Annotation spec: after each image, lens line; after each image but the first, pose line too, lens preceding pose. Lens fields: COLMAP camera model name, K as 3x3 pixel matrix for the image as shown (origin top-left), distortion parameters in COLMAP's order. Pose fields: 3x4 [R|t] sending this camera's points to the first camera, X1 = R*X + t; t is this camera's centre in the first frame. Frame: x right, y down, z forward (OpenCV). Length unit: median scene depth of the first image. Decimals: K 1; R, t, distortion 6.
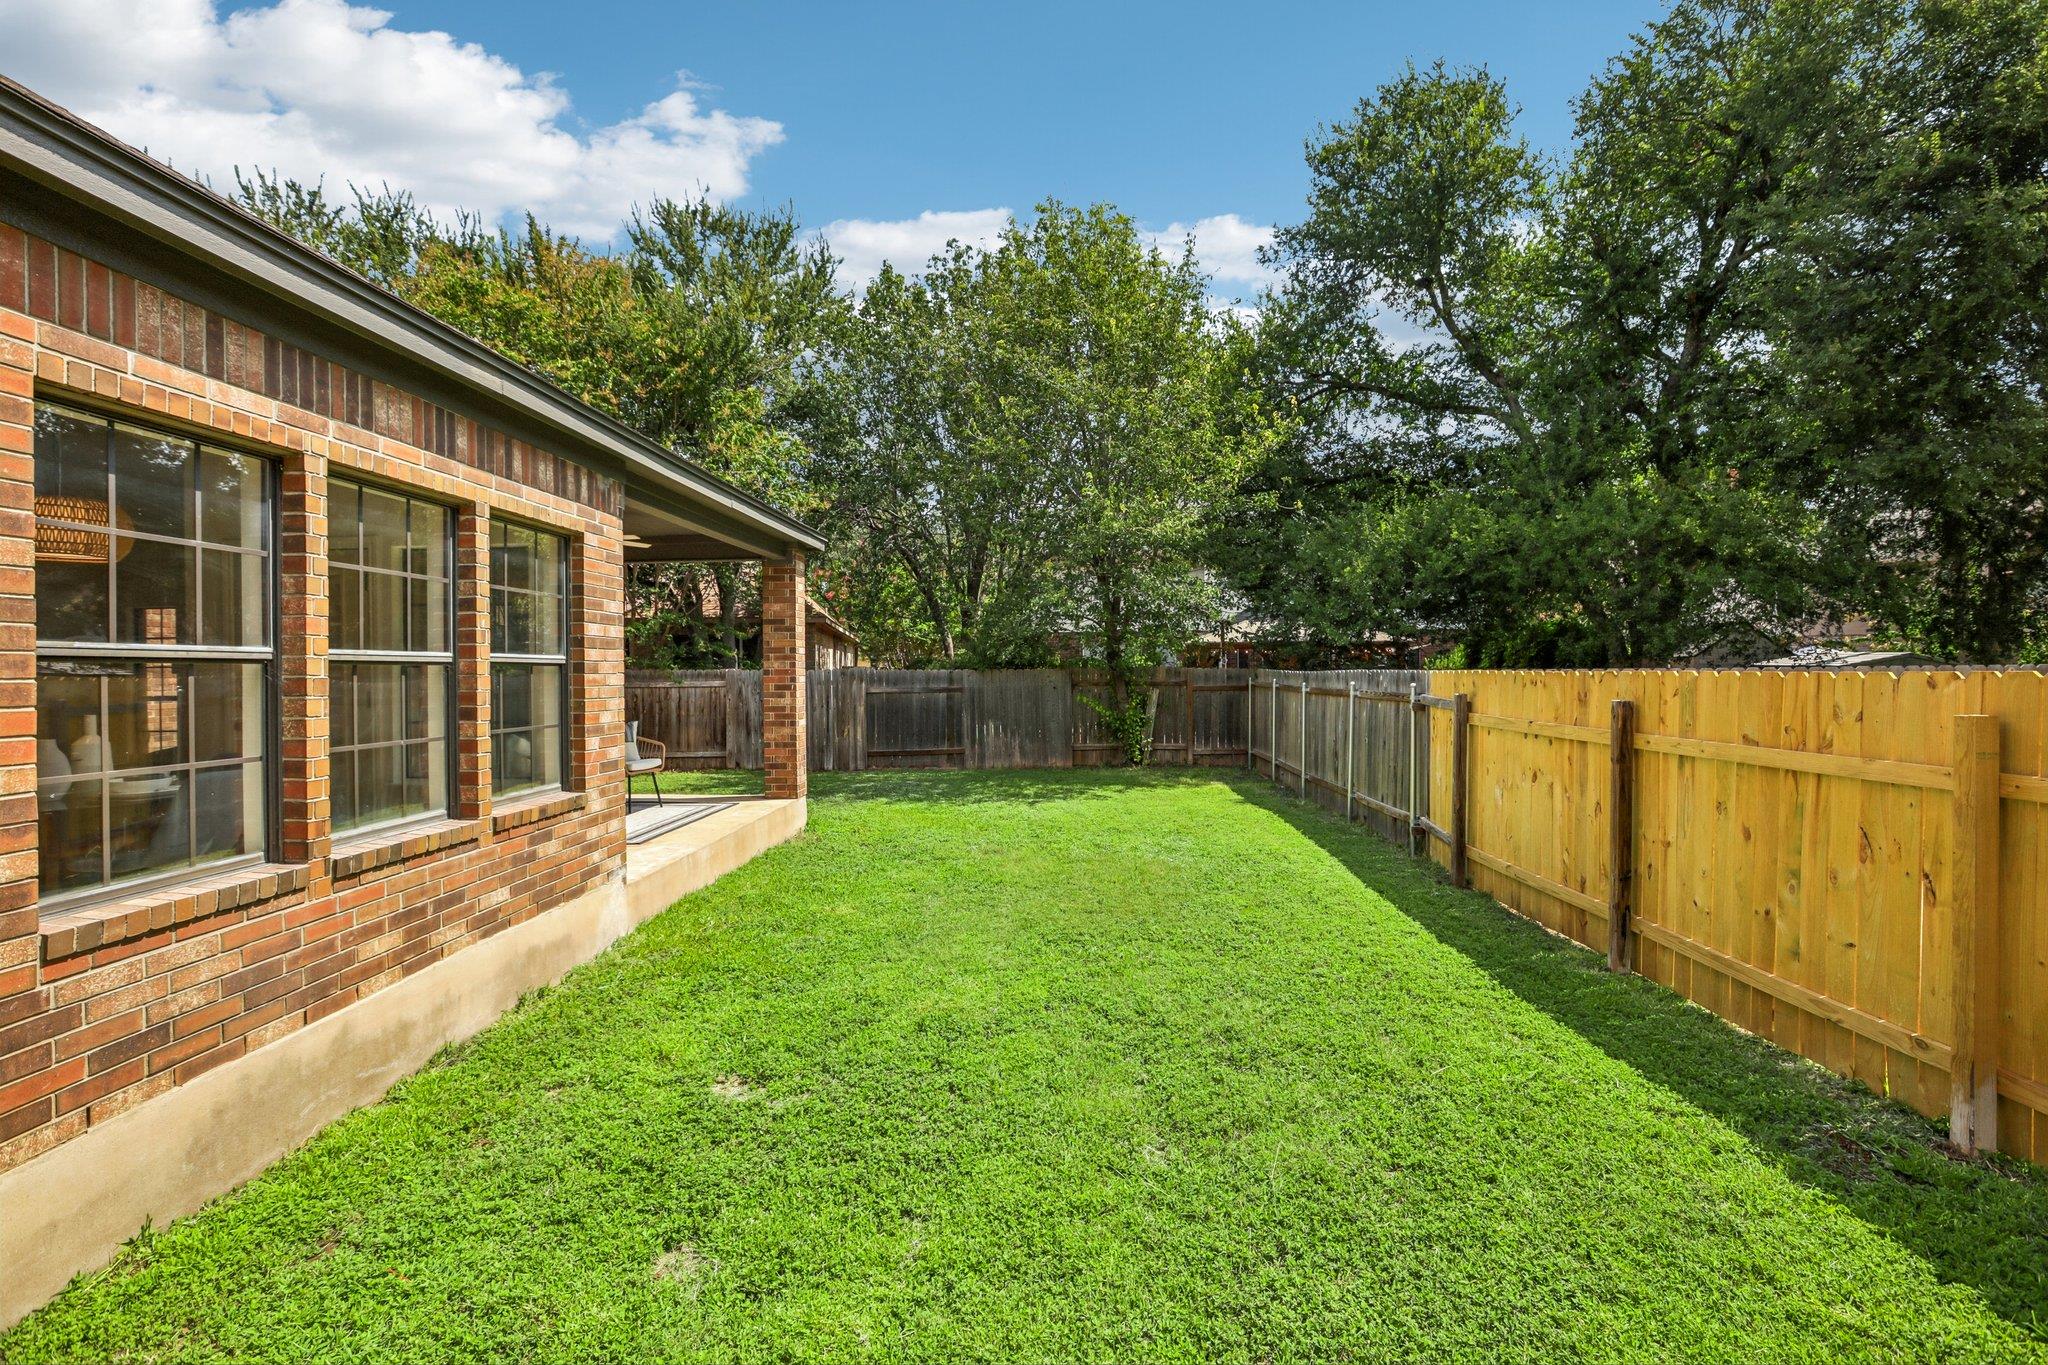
lens RADIAL K [[914.6, 0, 1023.3], [0, 914.6, 675.7], [0, 0, 1]] dist [-0.035420, 0.008617]
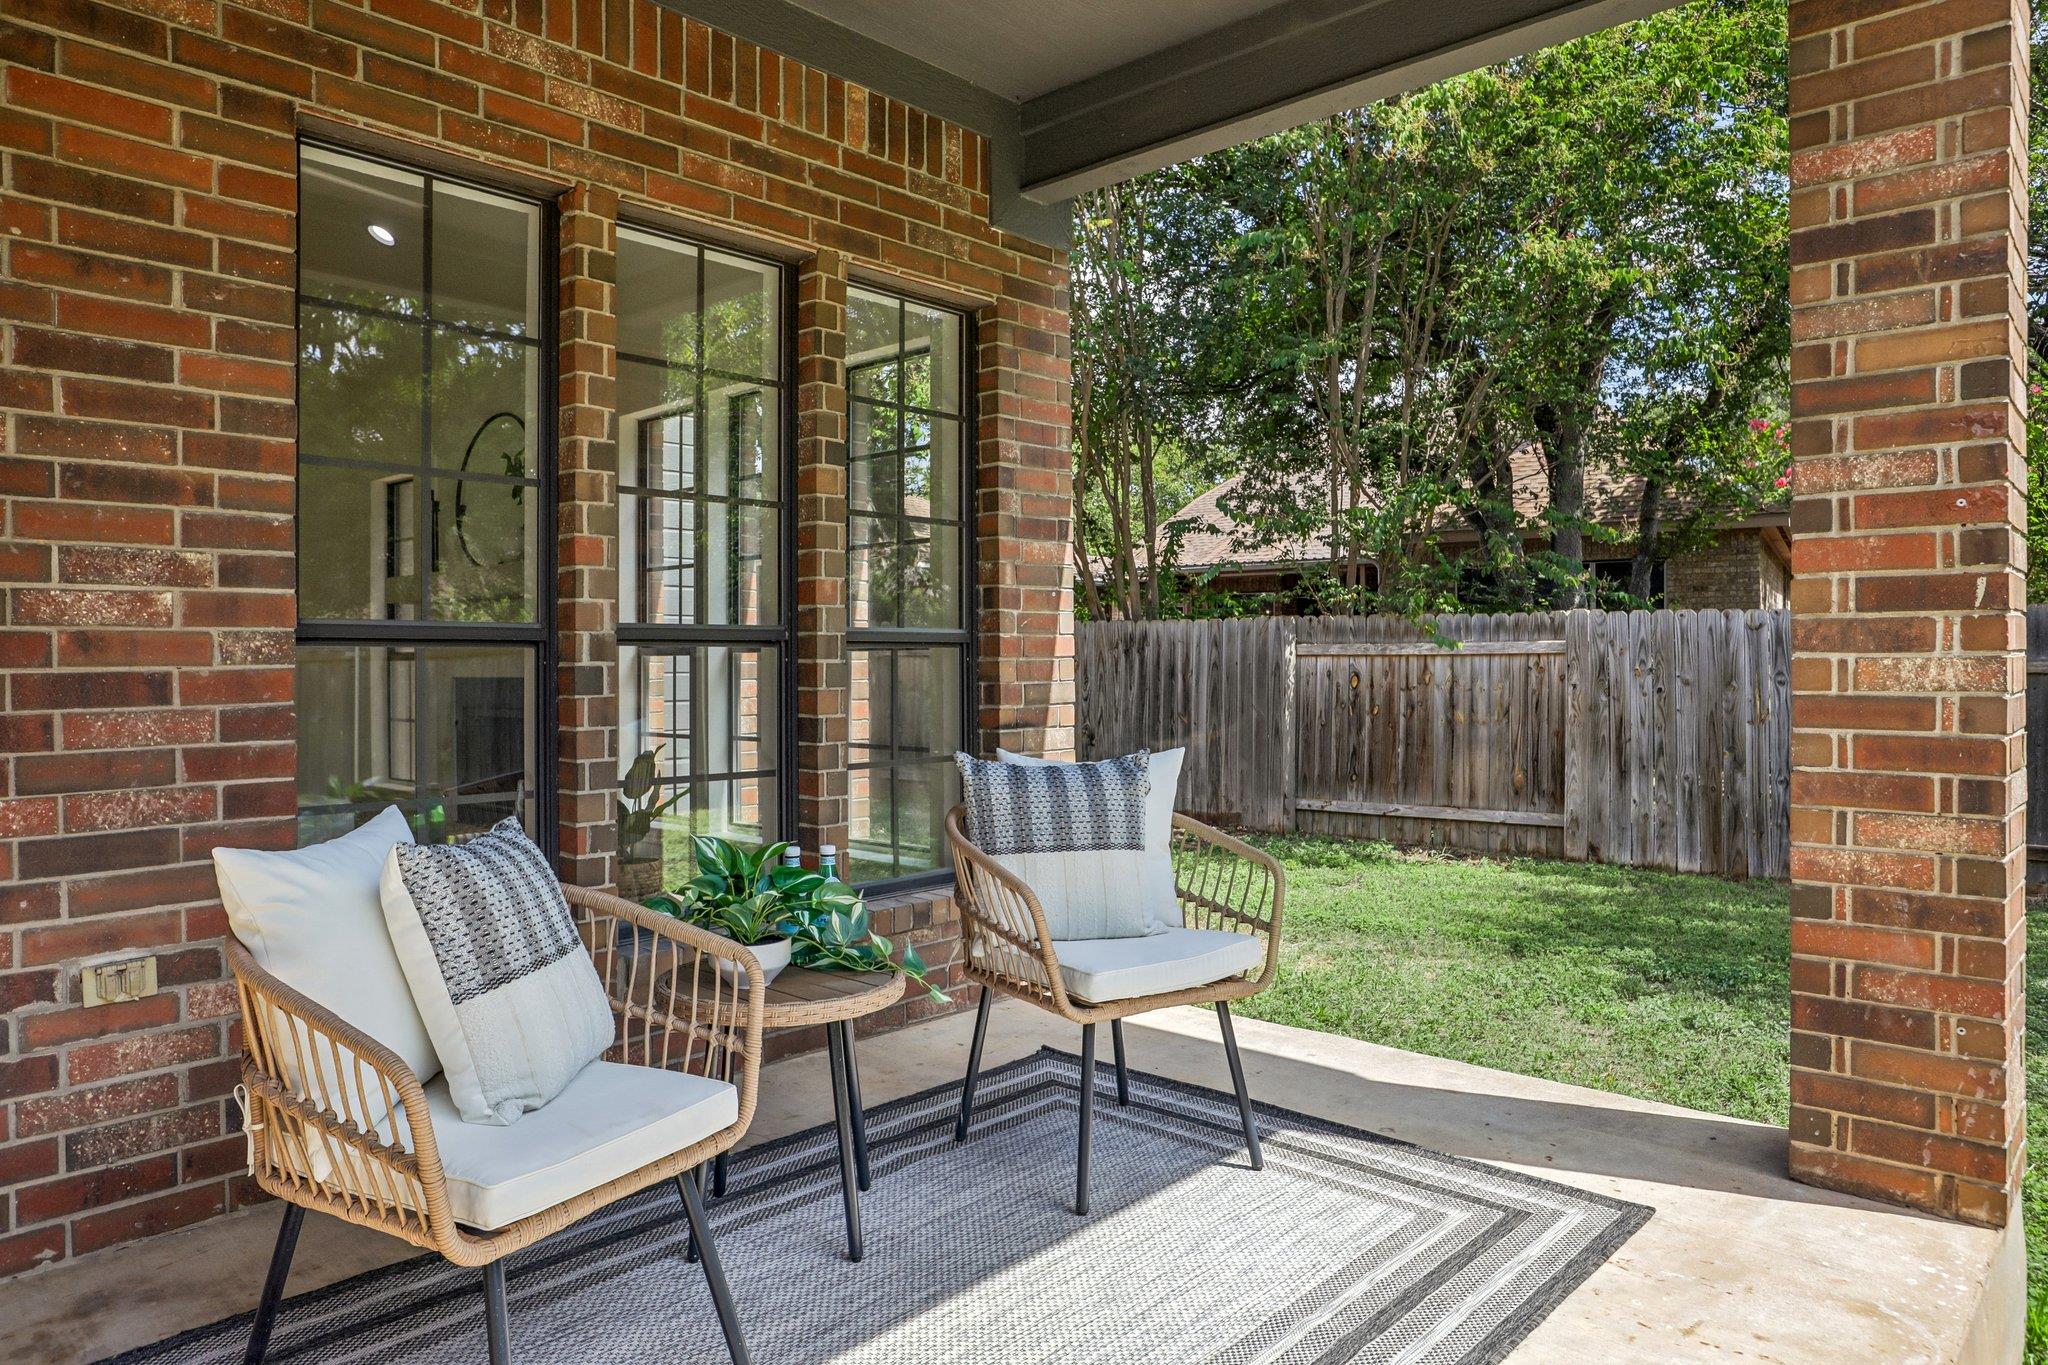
lens RADIAL K [[1349.8, 0, 1026.3], [0, 1349.8, 673.6], [0, 0, 1]] dist [-0.000484, 0.000110]
pose [[0.770555, 0.015379, -0.637188, -0.131395], [-0.010216, 0.999878, 0.011779, 0.015839], [0.637292, -0.002567, 0.770618, 0.392779]]
